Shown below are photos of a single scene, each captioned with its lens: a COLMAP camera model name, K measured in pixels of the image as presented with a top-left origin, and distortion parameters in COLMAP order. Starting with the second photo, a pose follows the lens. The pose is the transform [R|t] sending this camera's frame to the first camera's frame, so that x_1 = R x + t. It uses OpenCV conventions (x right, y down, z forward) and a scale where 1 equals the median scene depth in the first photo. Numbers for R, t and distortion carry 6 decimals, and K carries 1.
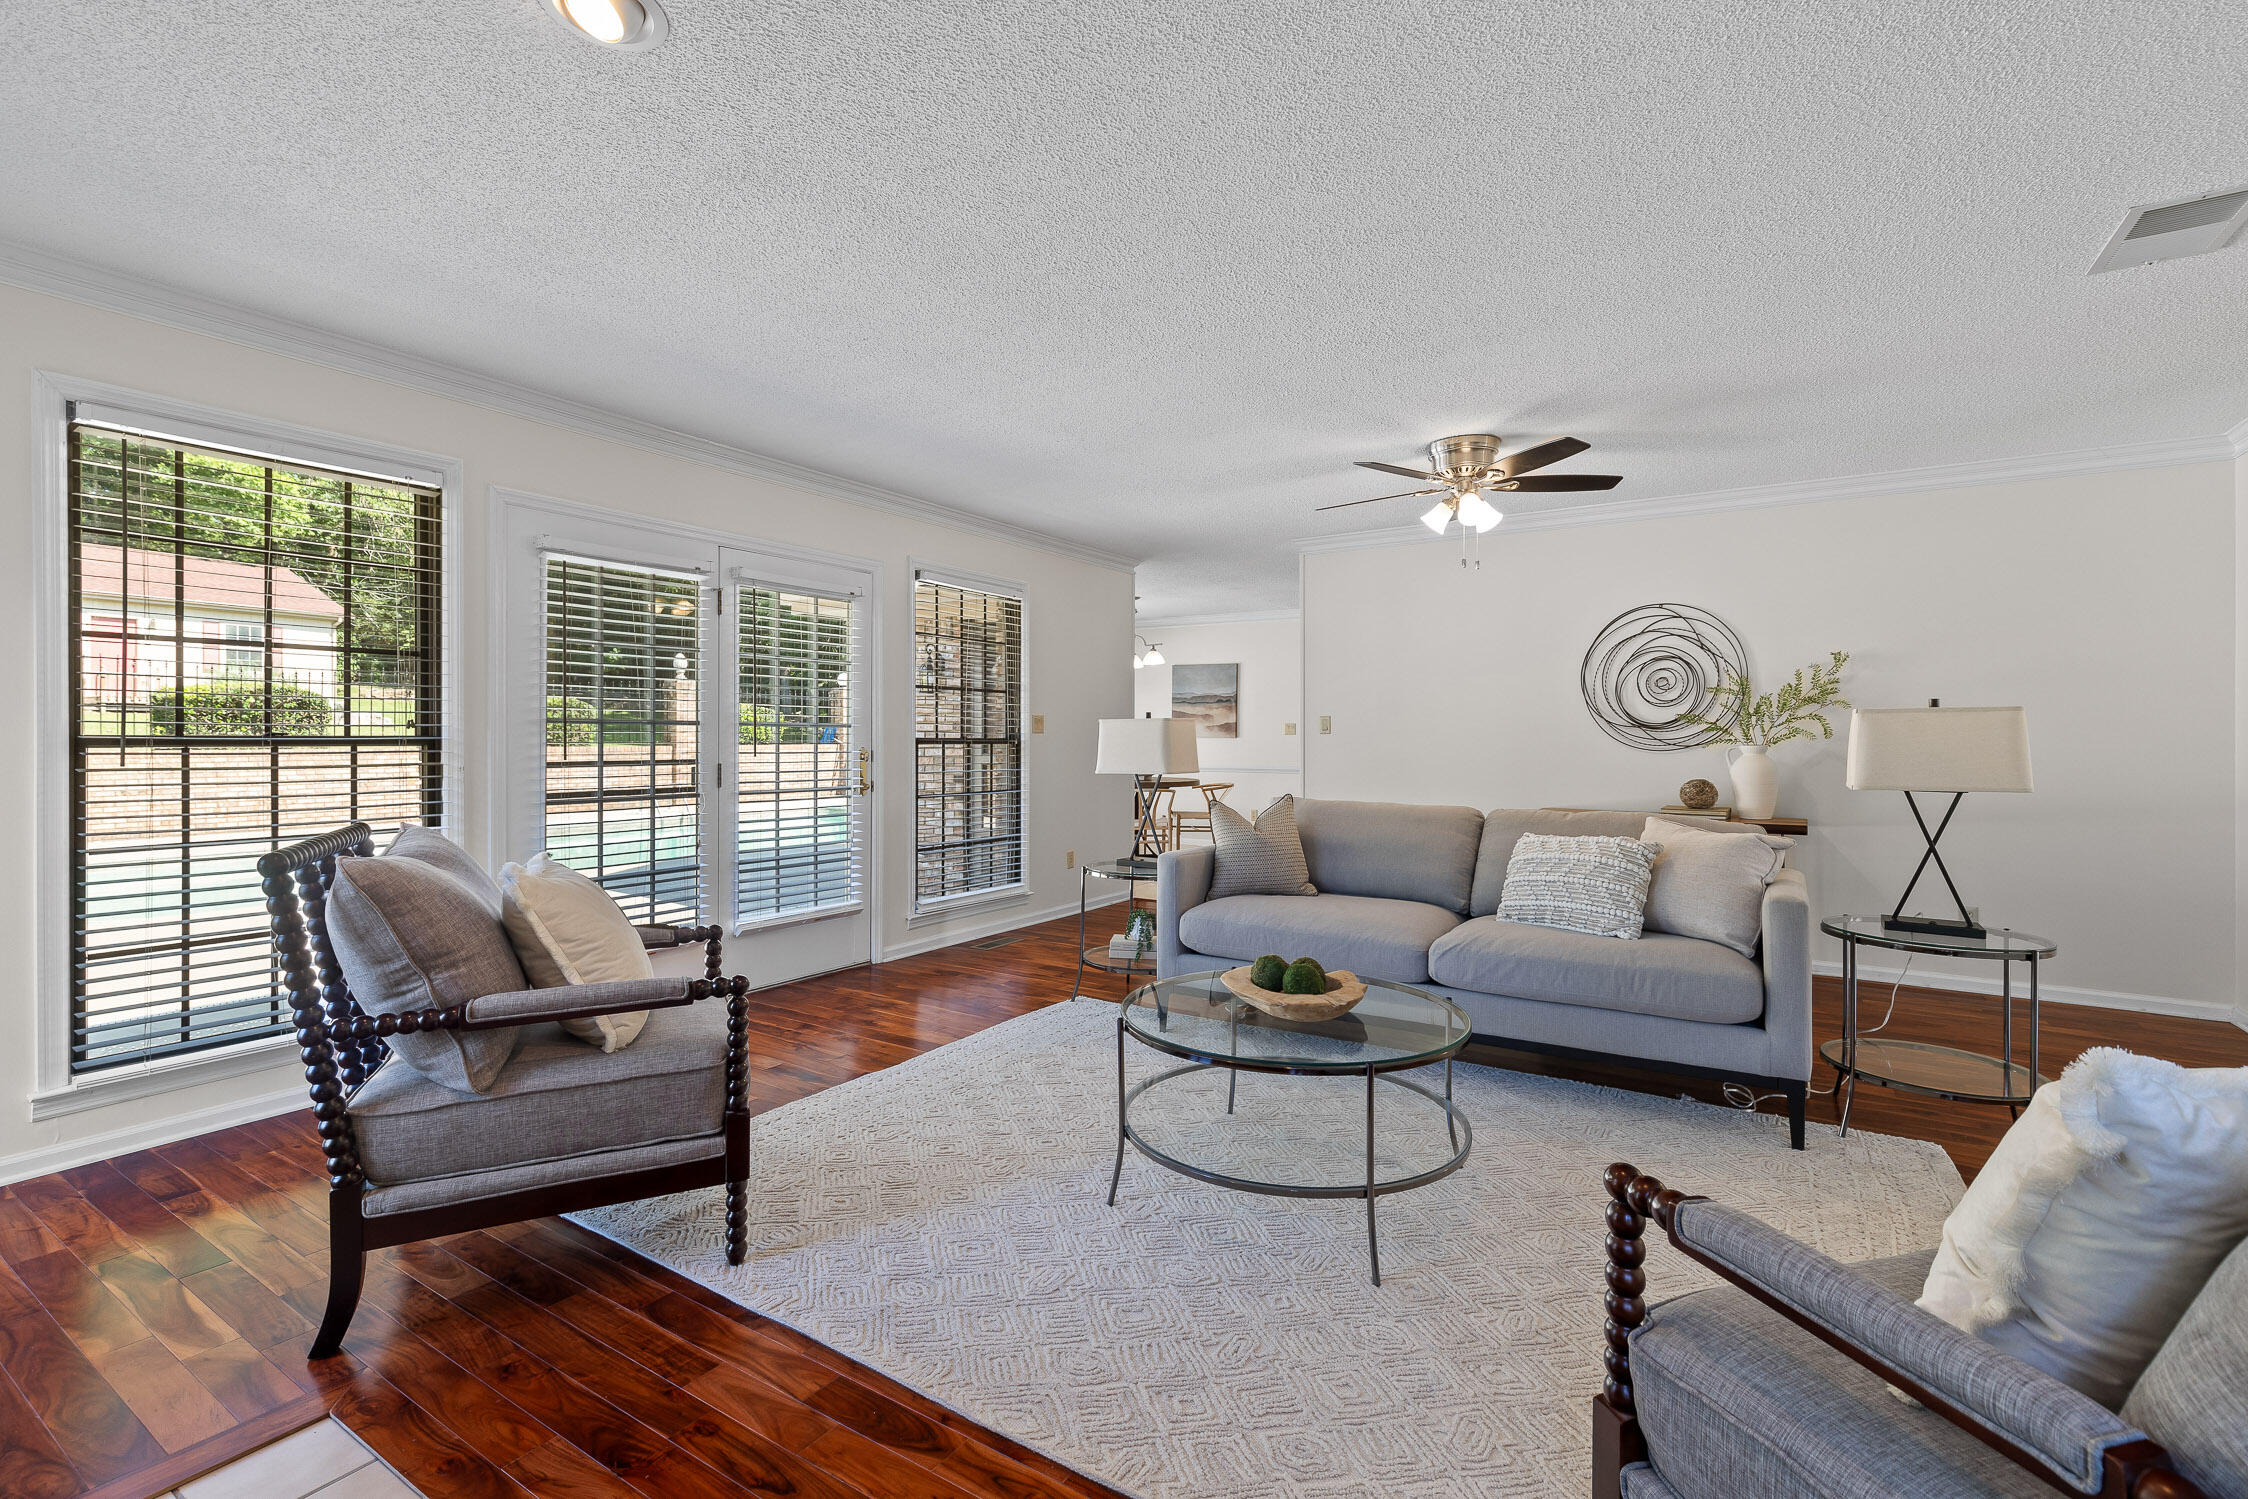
lens RADIAL K [[1011.4, 0, 1127.3], [0, 1011.4, 764.0], [0, 0, 1]] dist [-0.000899, 0.001019]
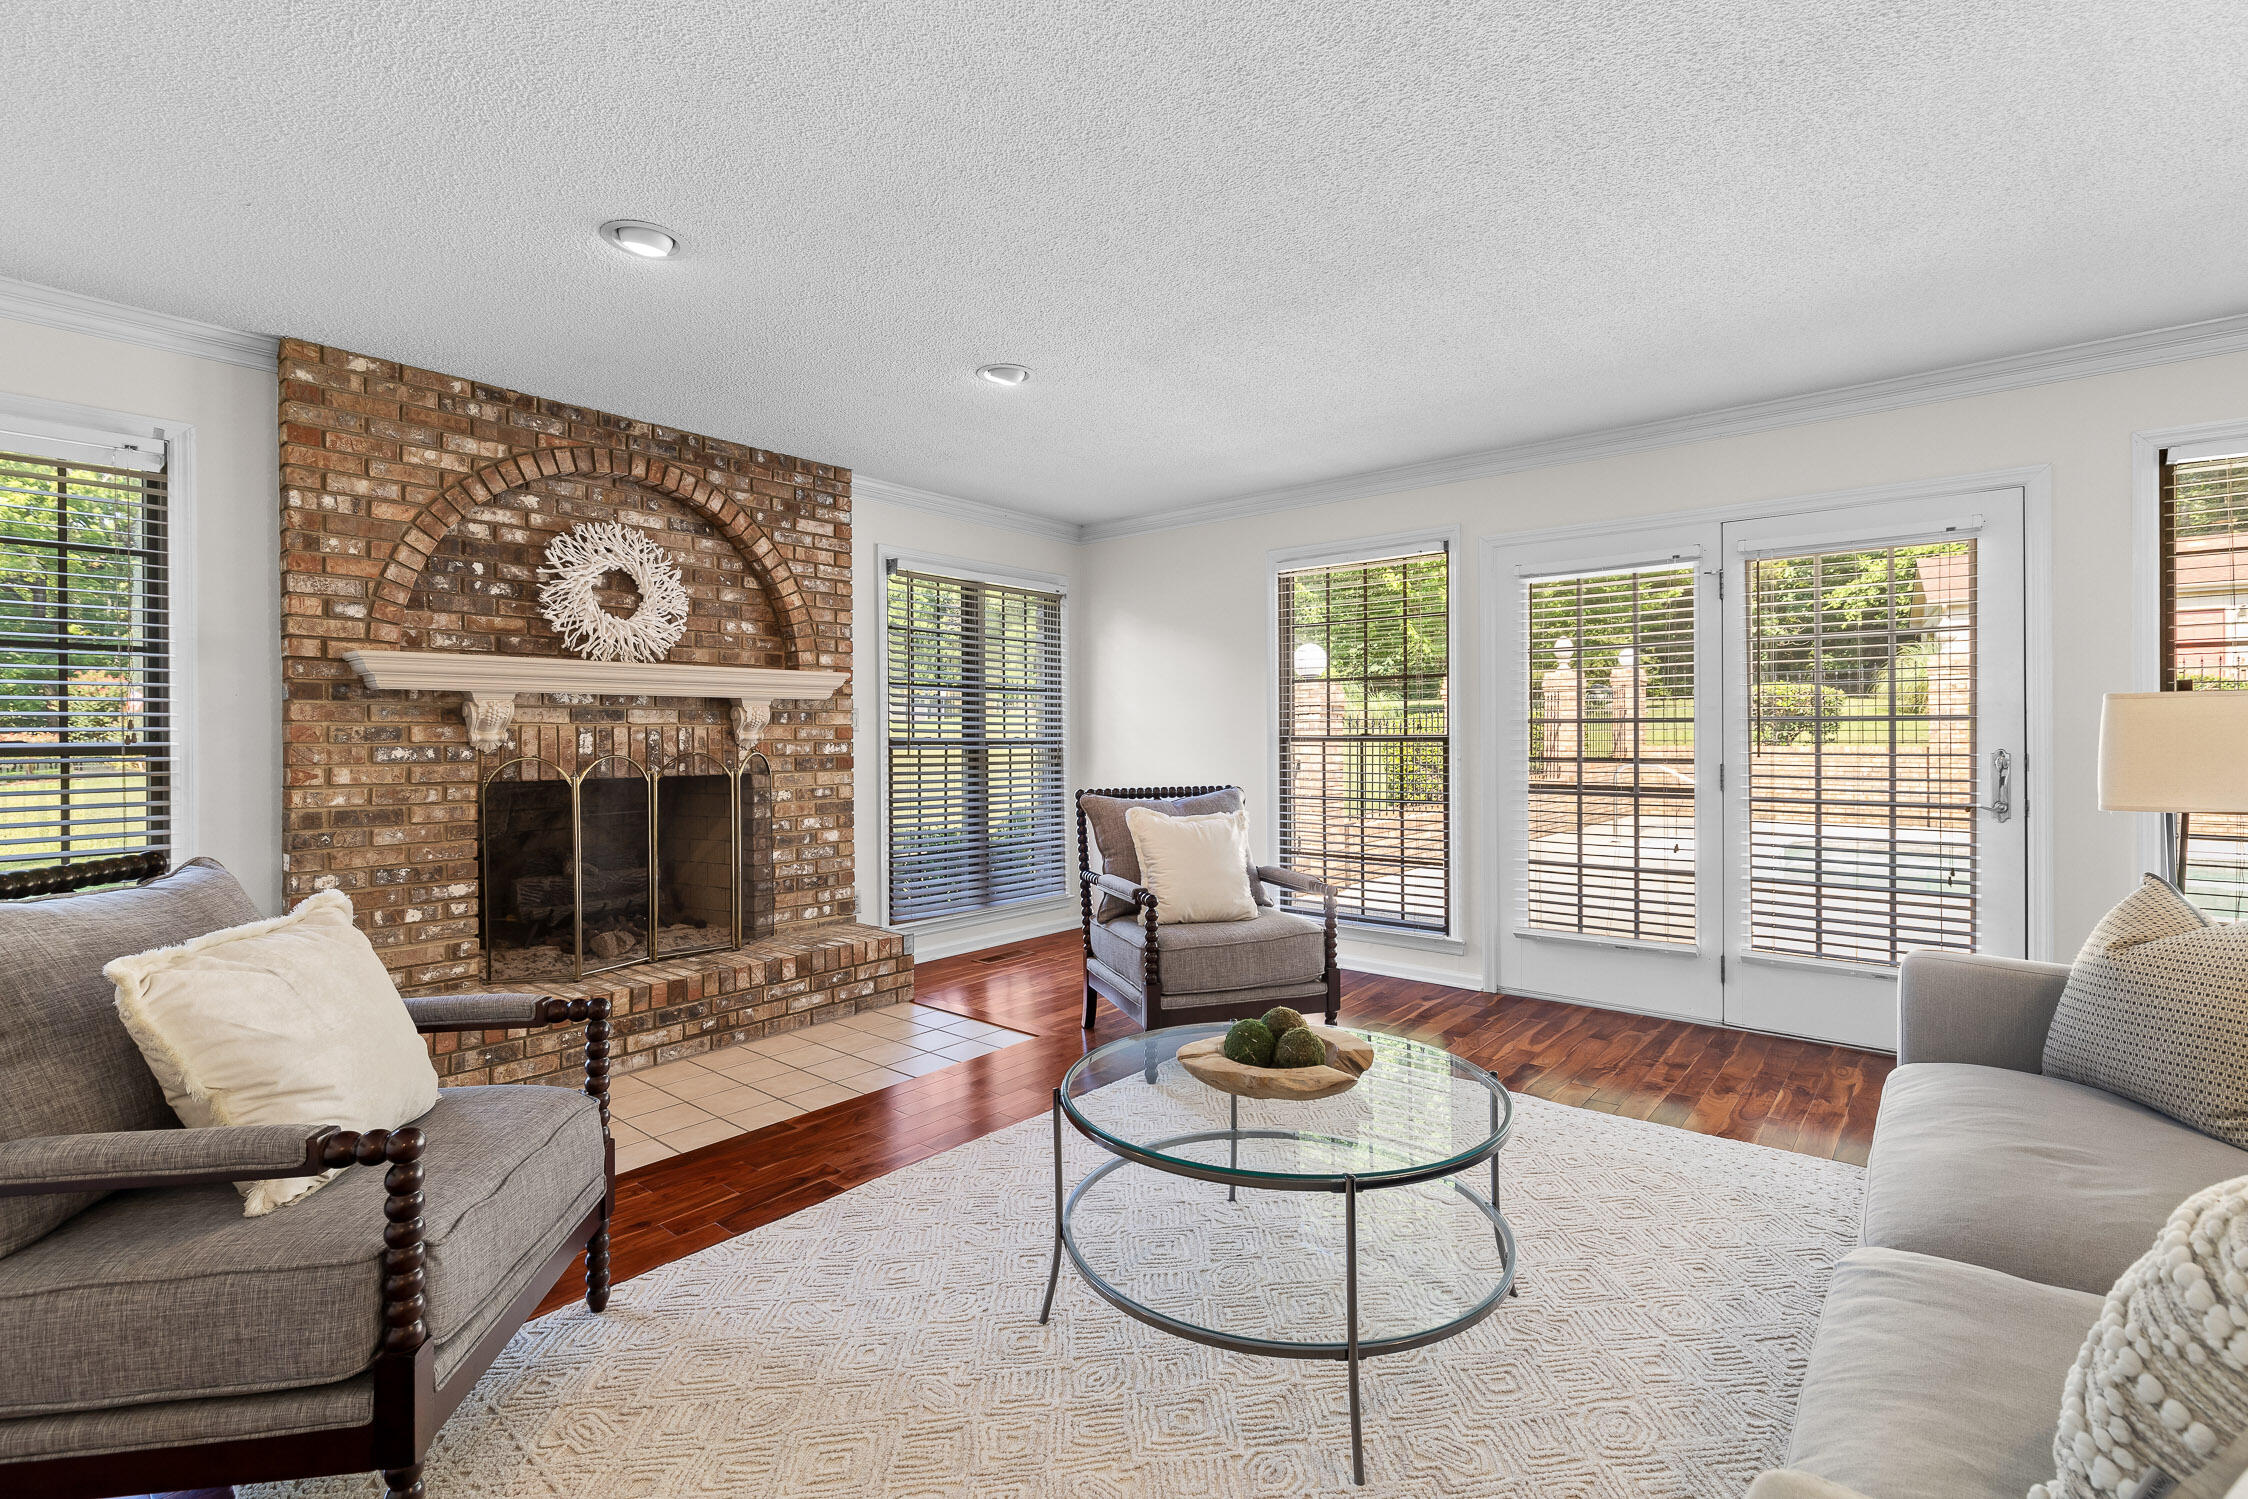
lens RADIAL K [[1011.4, 0, 1123.5], [0, 1011.4, 740.4], [0, 0, 1]] dist [-0.000899, 0.001019]
pose [[-0.114772, 0.005782, -0.993375, 0.506121], [-0.022944, 0.999701, 0.008470, -0.015419], [0.993127, 0.023764, -0.114605, 0.517626]]
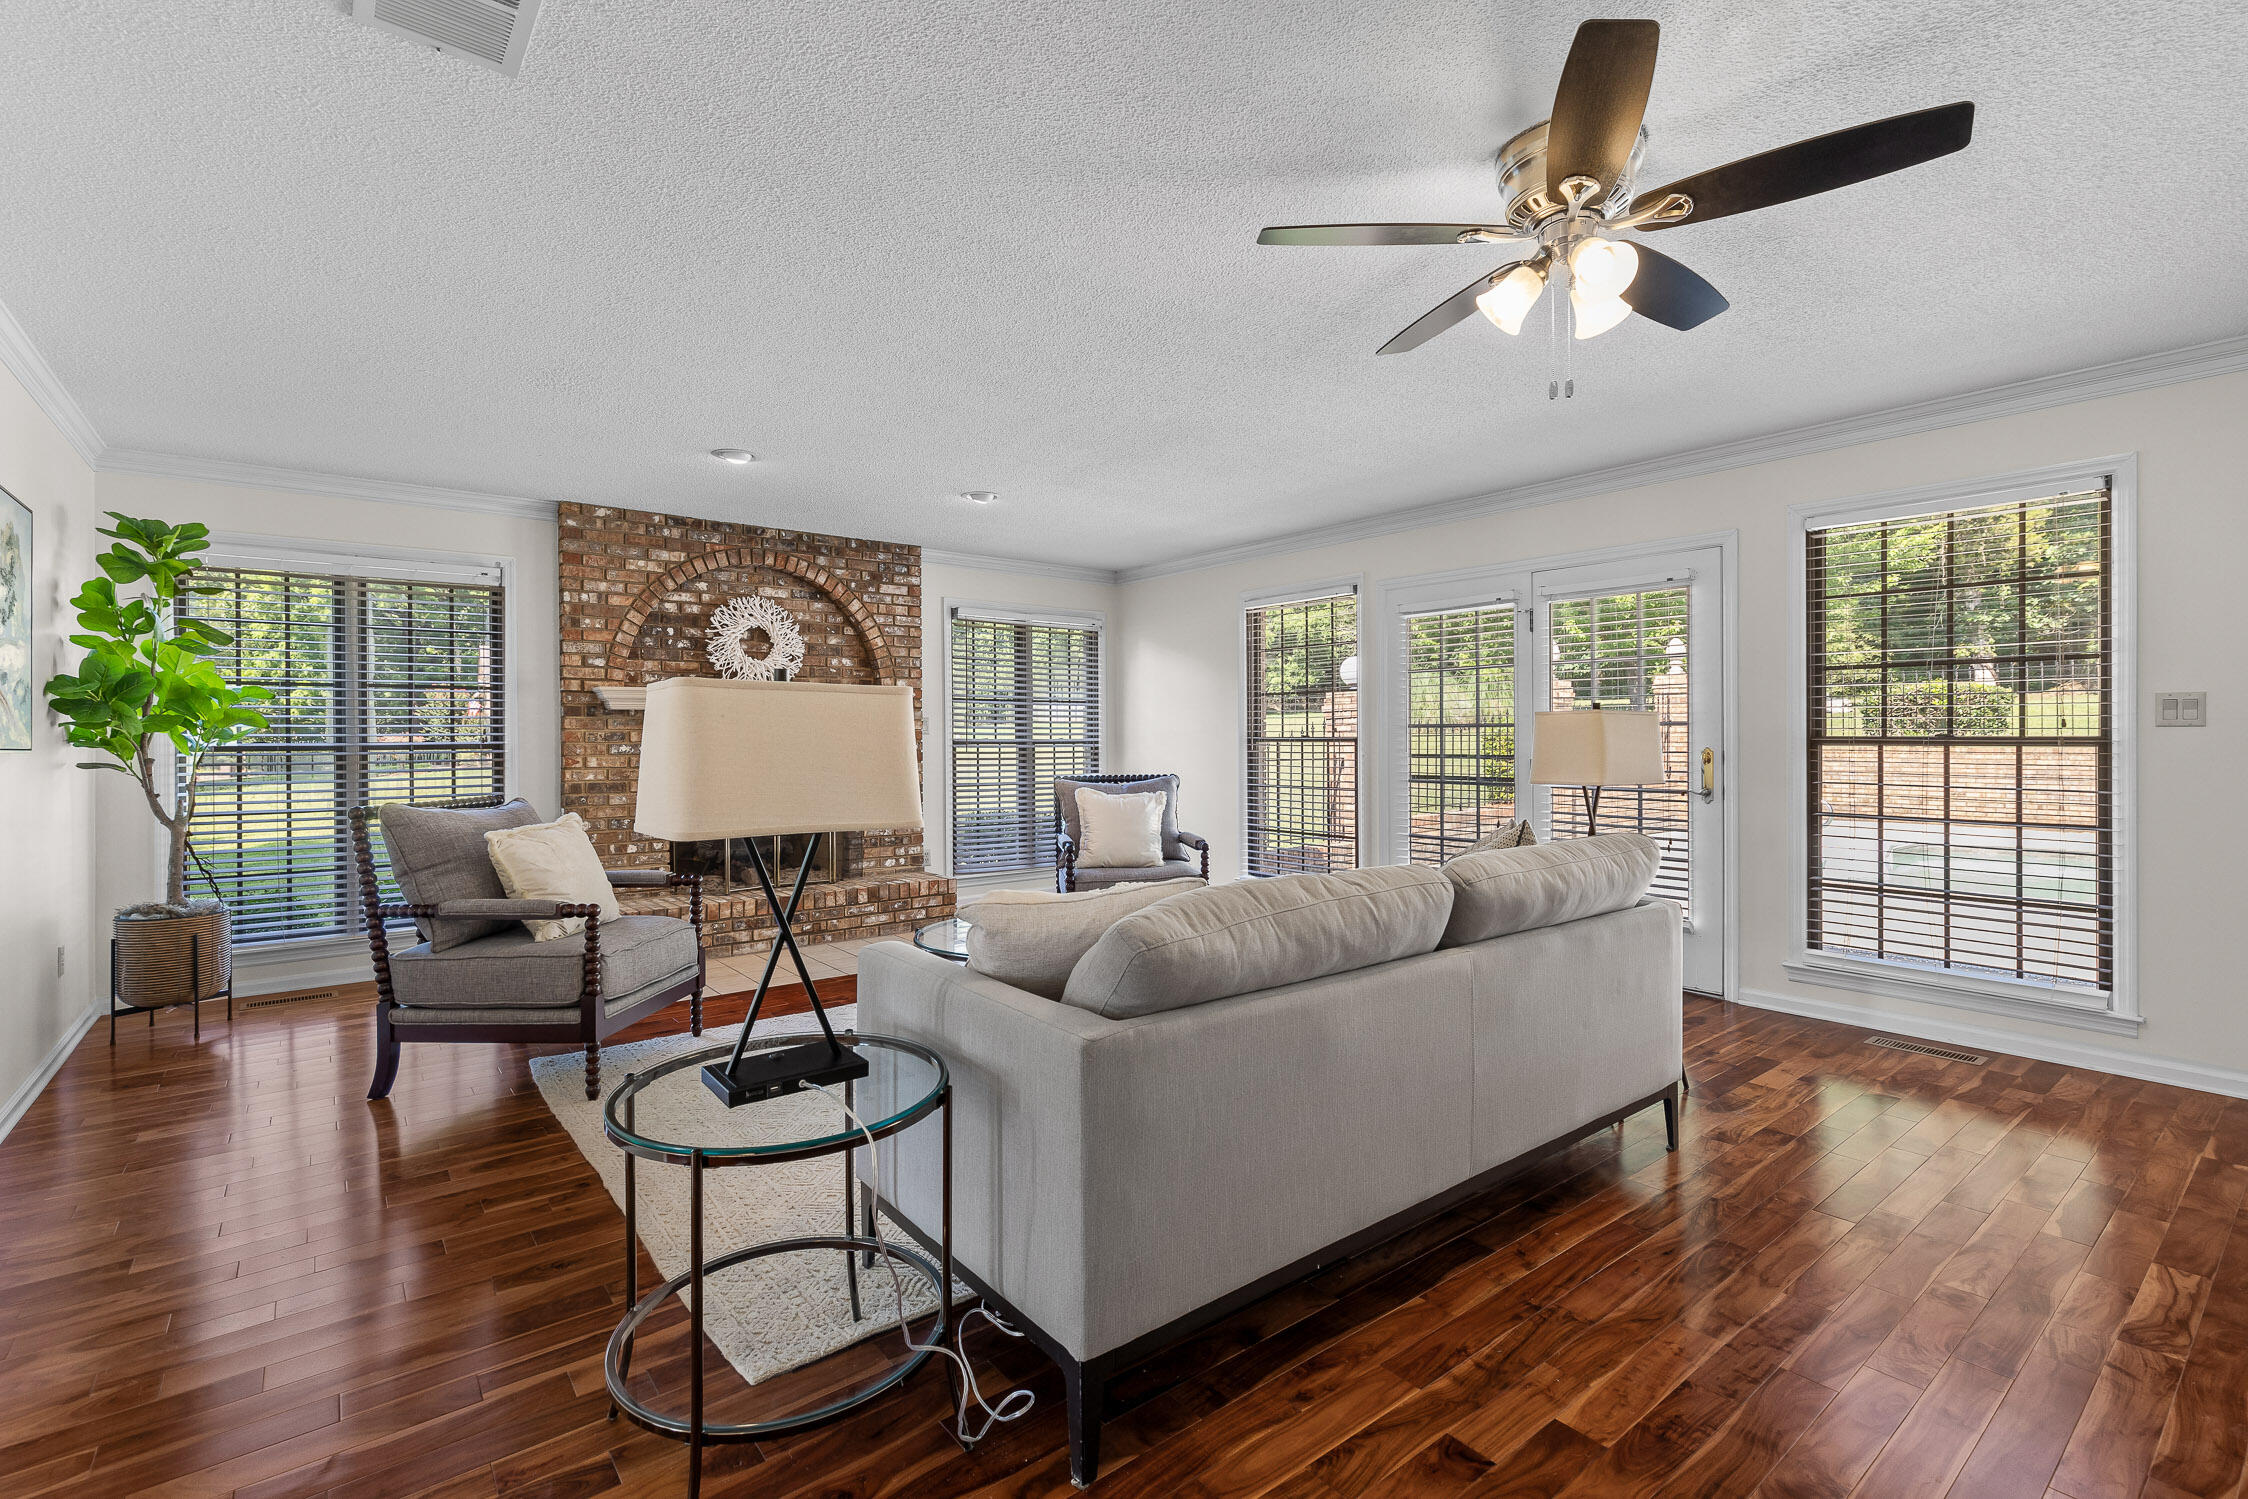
lens RADIAL K [[1011.4, 0, 1122.8], [0, 1011.4, 745.6], [0, 0, 1]] dist [-0.000899, 0.001019]
pose [[-0.311807, 0.009326, -0.950100, 0.775025], [-0.021294, 0.999632, 0.016800, -0.023502], [0.949907, 0.025469, -0.311494, 0.827998]]
